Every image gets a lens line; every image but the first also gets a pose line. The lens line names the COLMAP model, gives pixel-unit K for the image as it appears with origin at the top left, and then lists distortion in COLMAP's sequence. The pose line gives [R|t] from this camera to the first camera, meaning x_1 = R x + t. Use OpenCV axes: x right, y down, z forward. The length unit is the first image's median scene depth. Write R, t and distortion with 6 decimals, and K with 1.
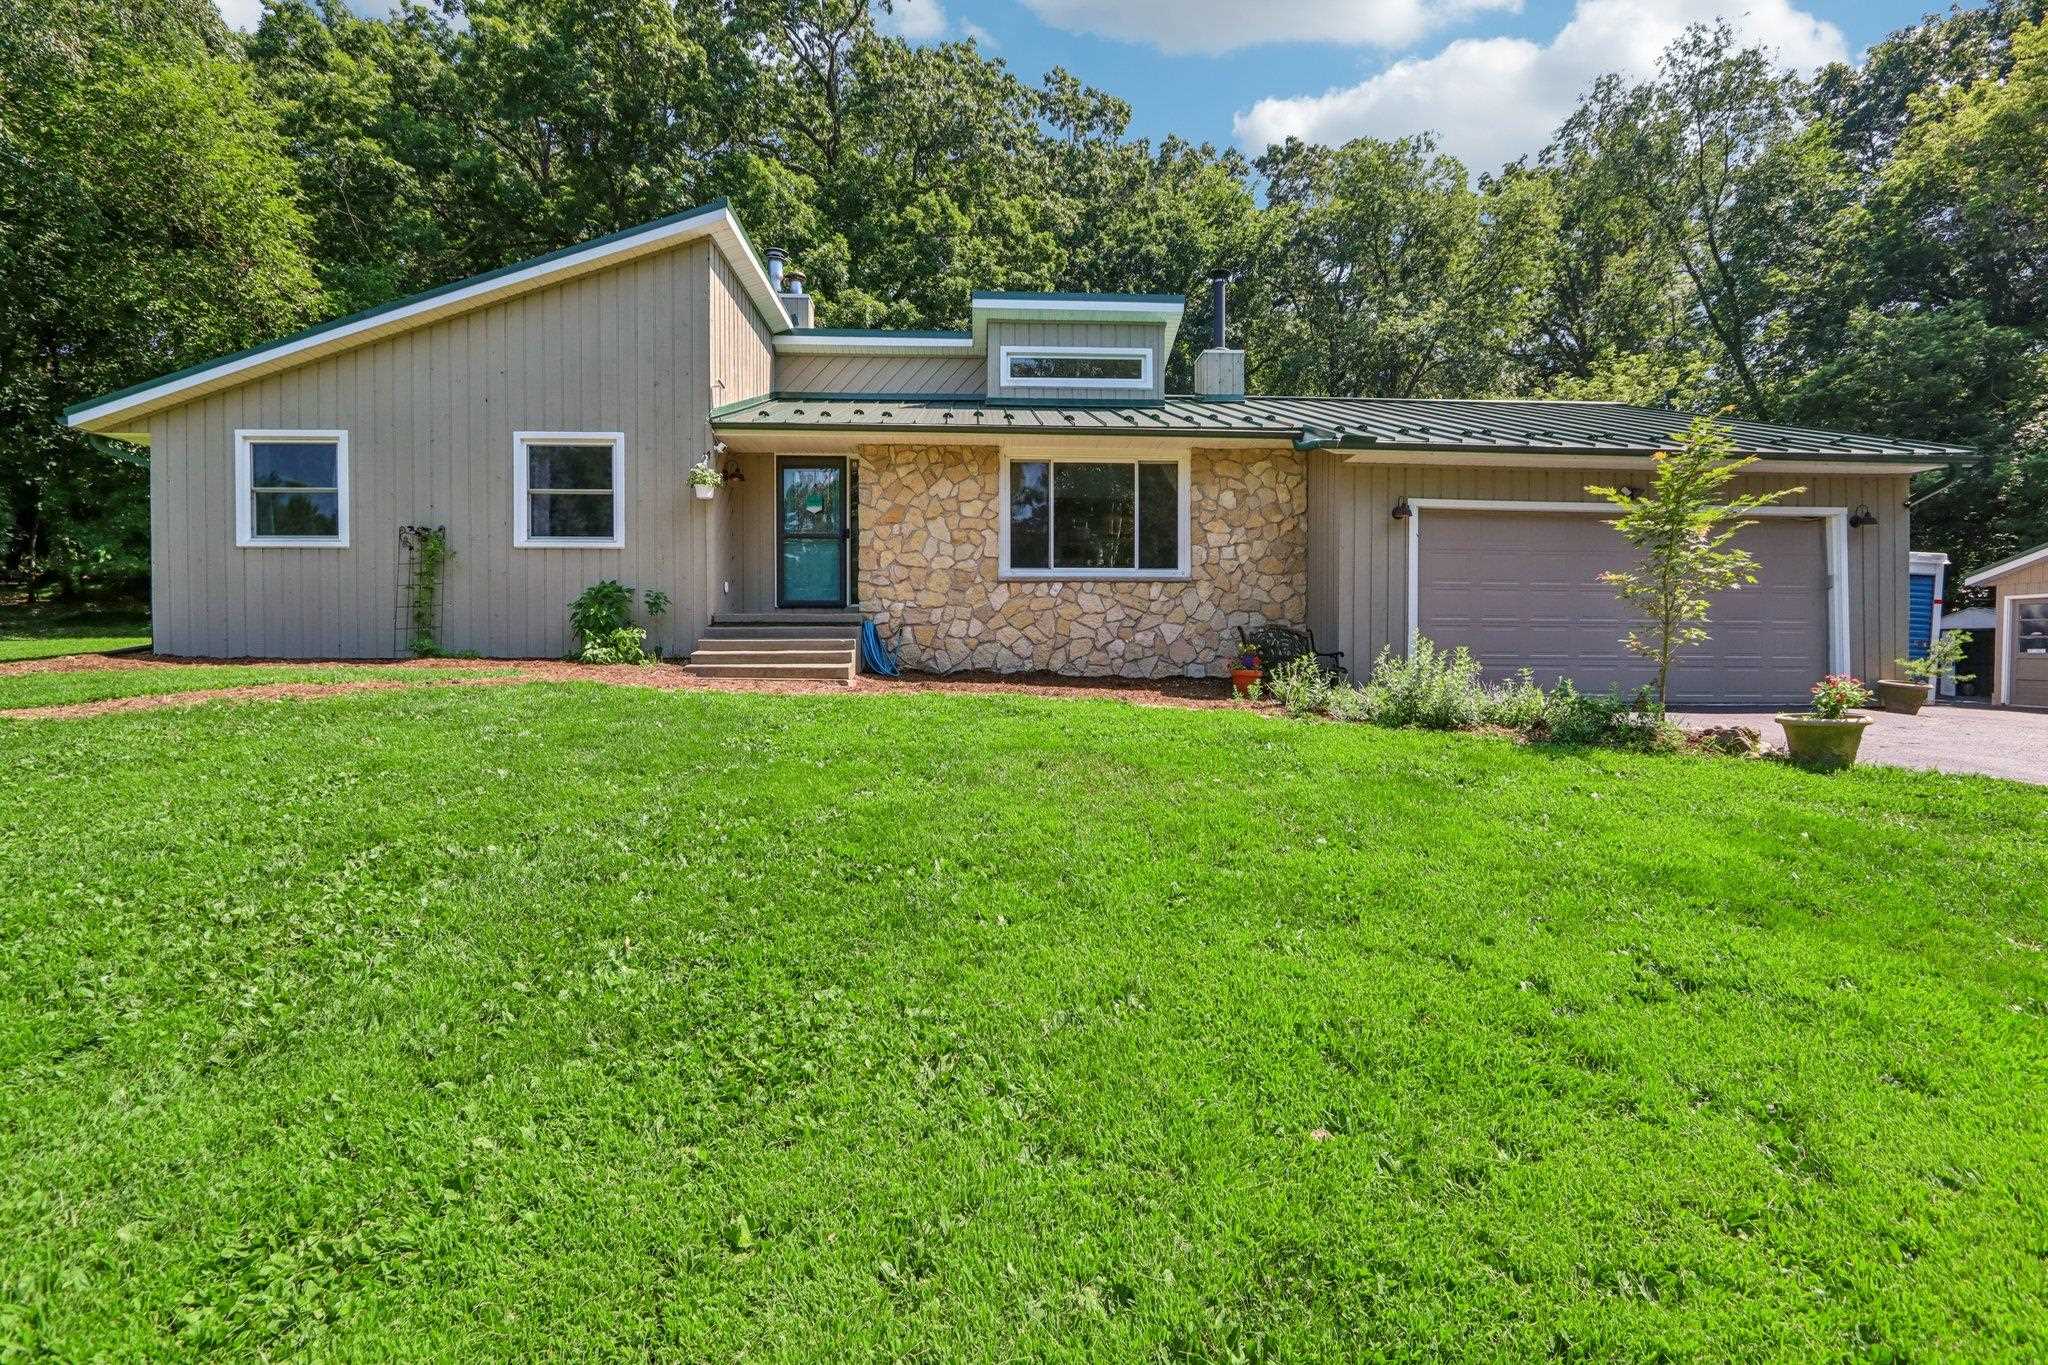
lens RADIAL K [[948.9, 0, 1023.3], [0, 948.9, 658.6], [0, 0, 1]] dist [-0.011442, 0.001576]
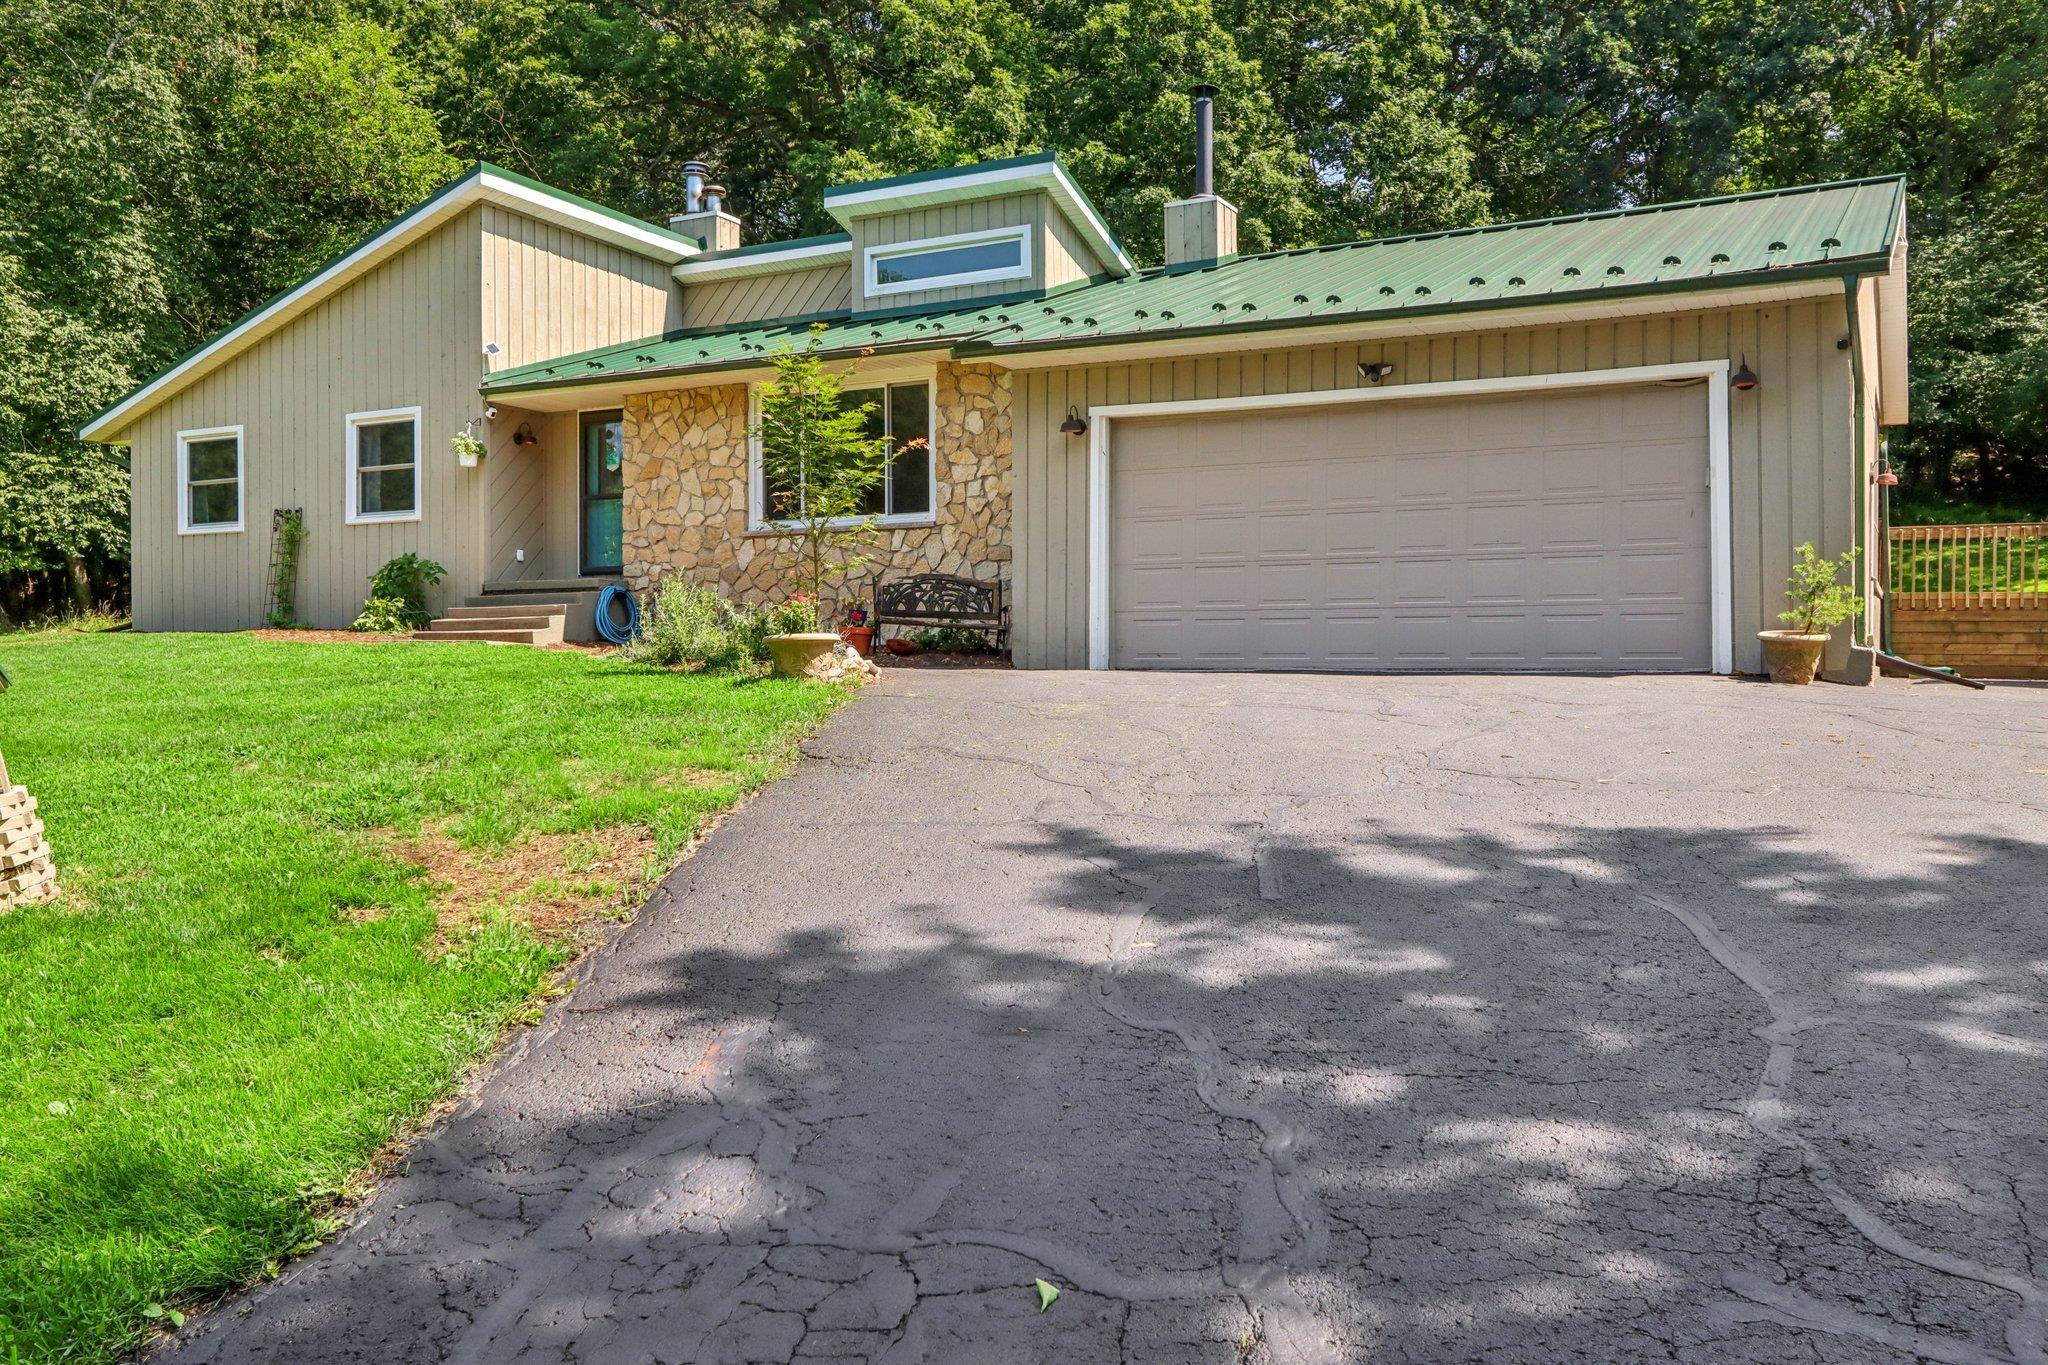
lens RADIAL K [[1695.9, 0, 1024.0], [0, 1695.9, 682.5], [0, 0, 1]] dist [0.013662, 0.004225]
pose [[0.857518, -0.000221, -0.514454, 1.002990], [-0.003157, 0.999979, -0.005692, 0.061265], [0.514444, 0.006505, 0.857499, -0.211829]]
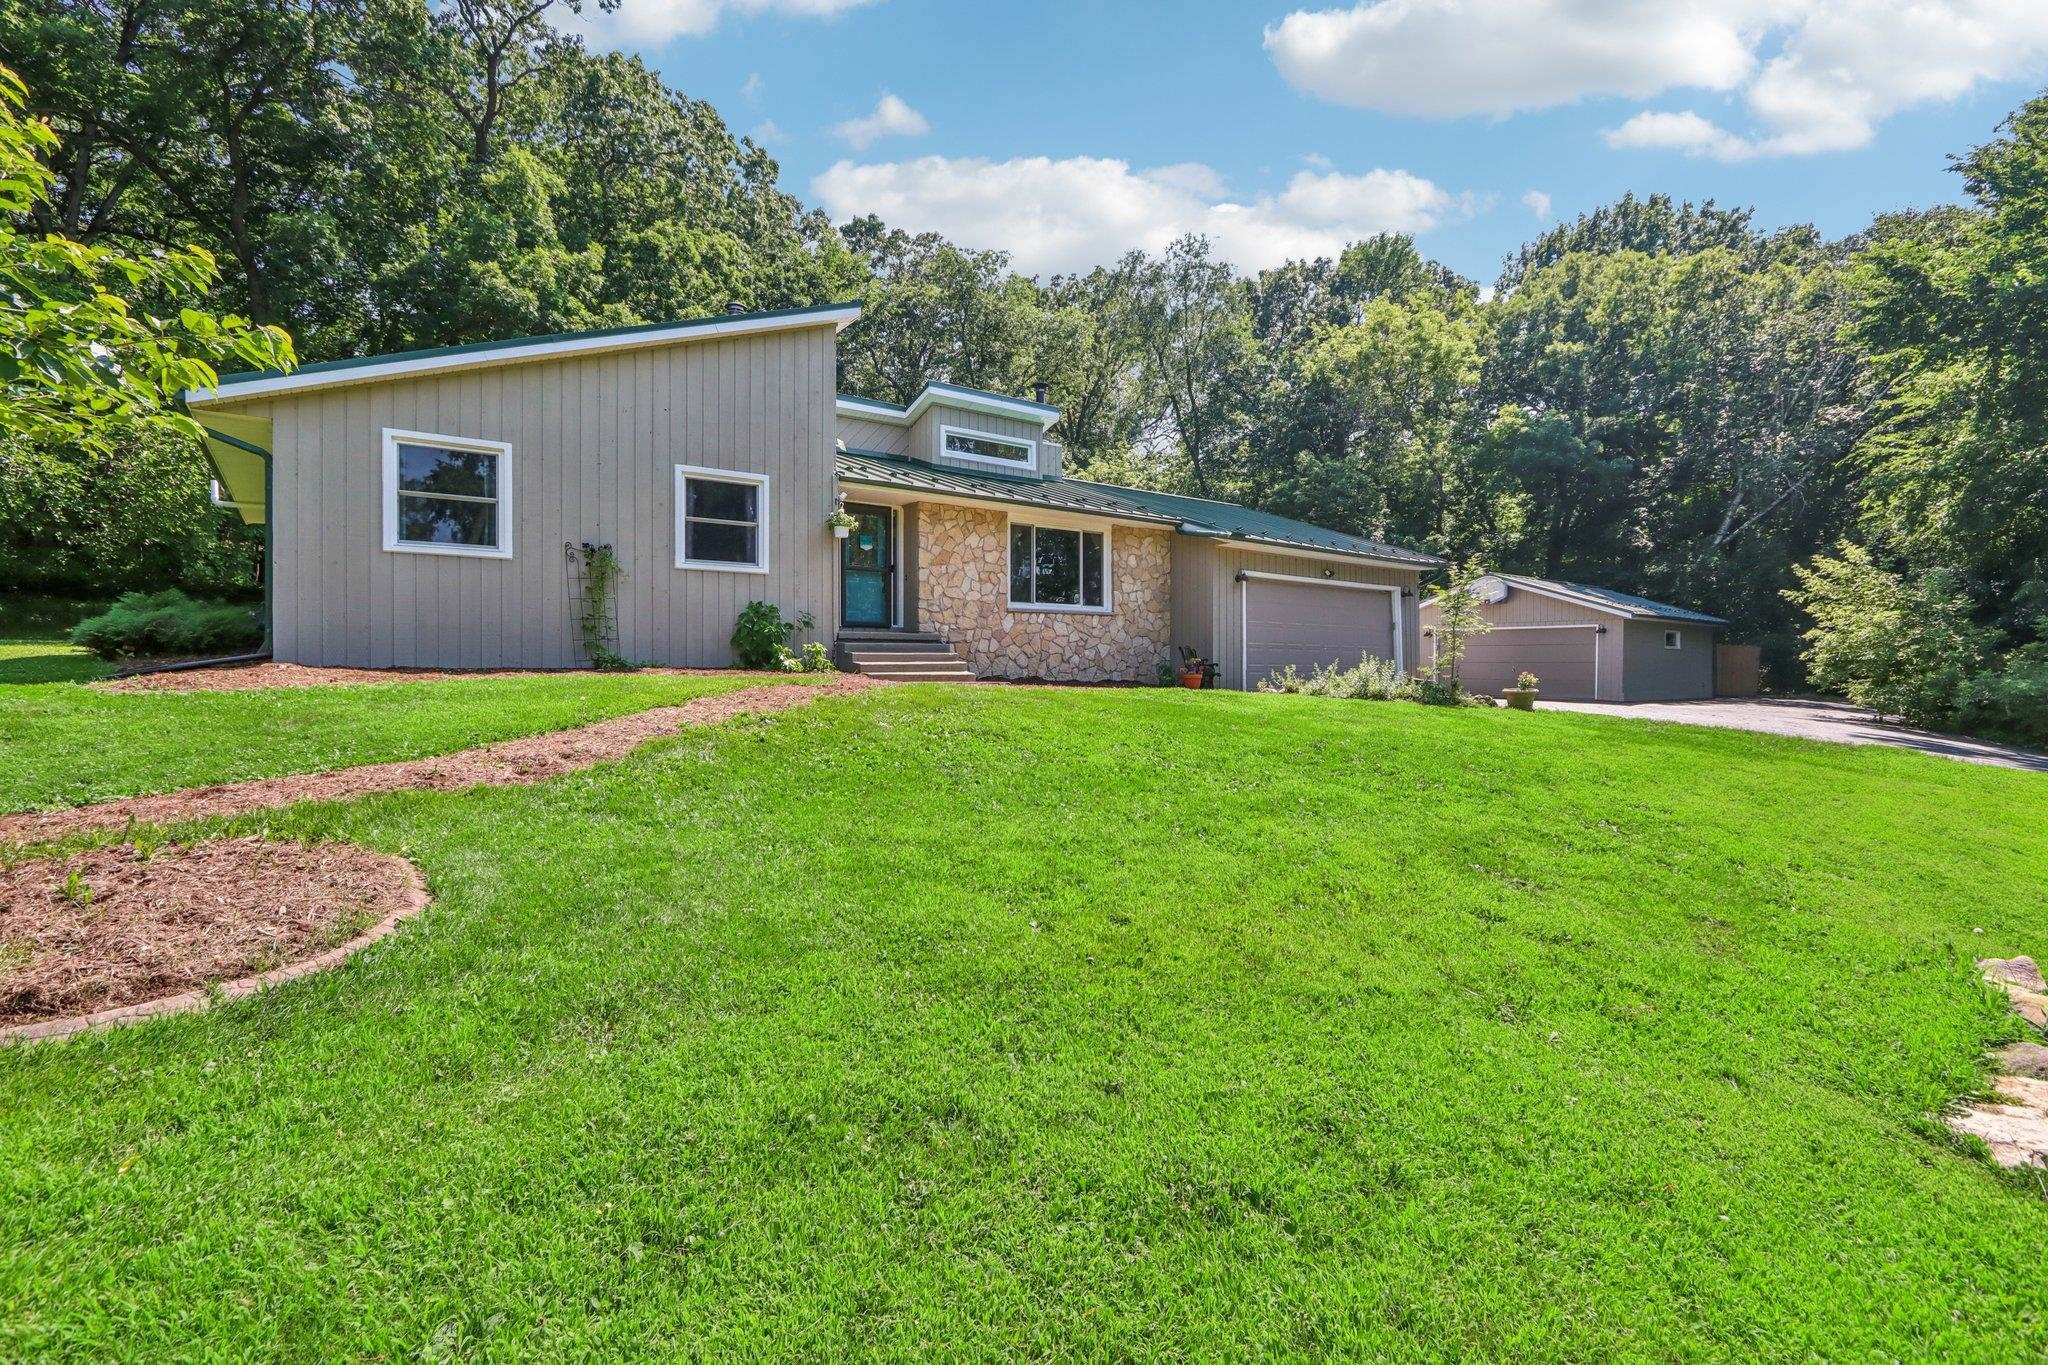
lens RADIAL K [[948.9, 0, 1023.3], [0, 948.9, 658.6], [0, 0, 1]] dist [-0.011442, 0.001576]
pose [[0.828245, 0.004130, 0.560351, -0.768623], [0.006192, 0.999844, -0.016522, 0.008850], [-0.560332, 0.017154, 0.828091, -0.136259]]
